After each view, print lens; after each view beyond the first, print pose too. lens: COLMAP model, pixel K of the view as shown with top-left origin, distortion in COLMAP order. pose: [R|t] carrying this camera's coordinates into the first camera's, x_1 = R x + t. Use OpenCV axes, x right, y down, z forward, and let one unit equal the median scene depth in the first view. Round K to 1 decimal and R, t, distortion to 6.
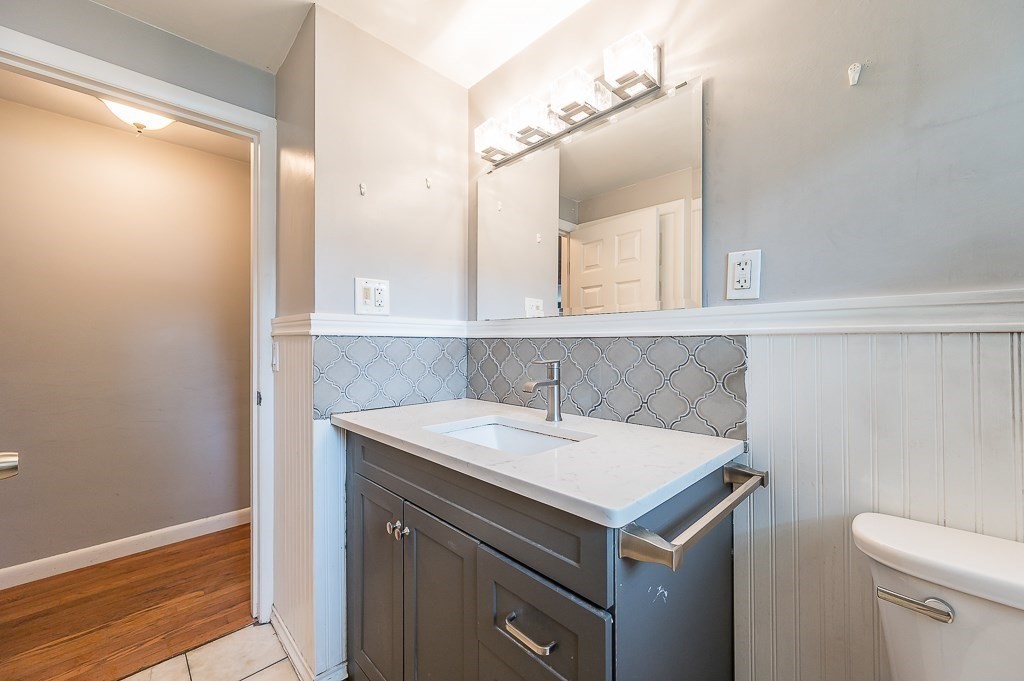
lens RADIAL K [[411.5, 0, 515.8], [0, 411.5, 338.7], [0, 0, 1]] dist [-0.001588, 0.000002]
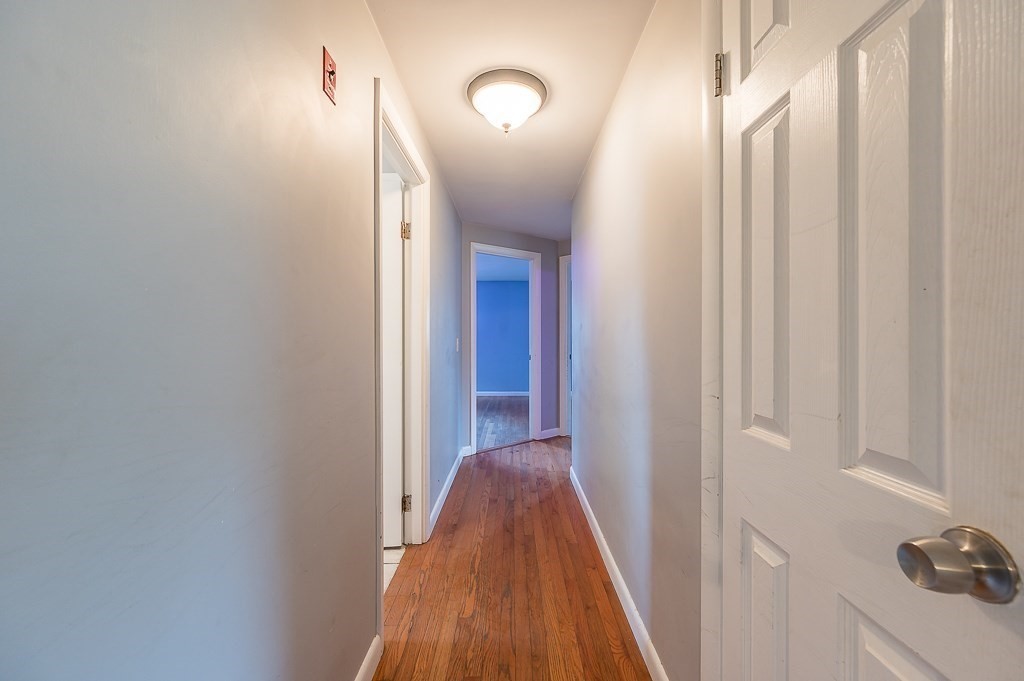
lens RADIAL K [[411.5, 0, 512.3], [0, 411.5, 338.6], [0, 0, 1]] dist [-0.001588, 0.000002]
pose [[-0.706651, 0.009375, -0.707500, -0.081497], [0.006261, 0.999956, 0.006996, 0.001968], [0.707535, 0.000514, -0.706679, 0.677010]]
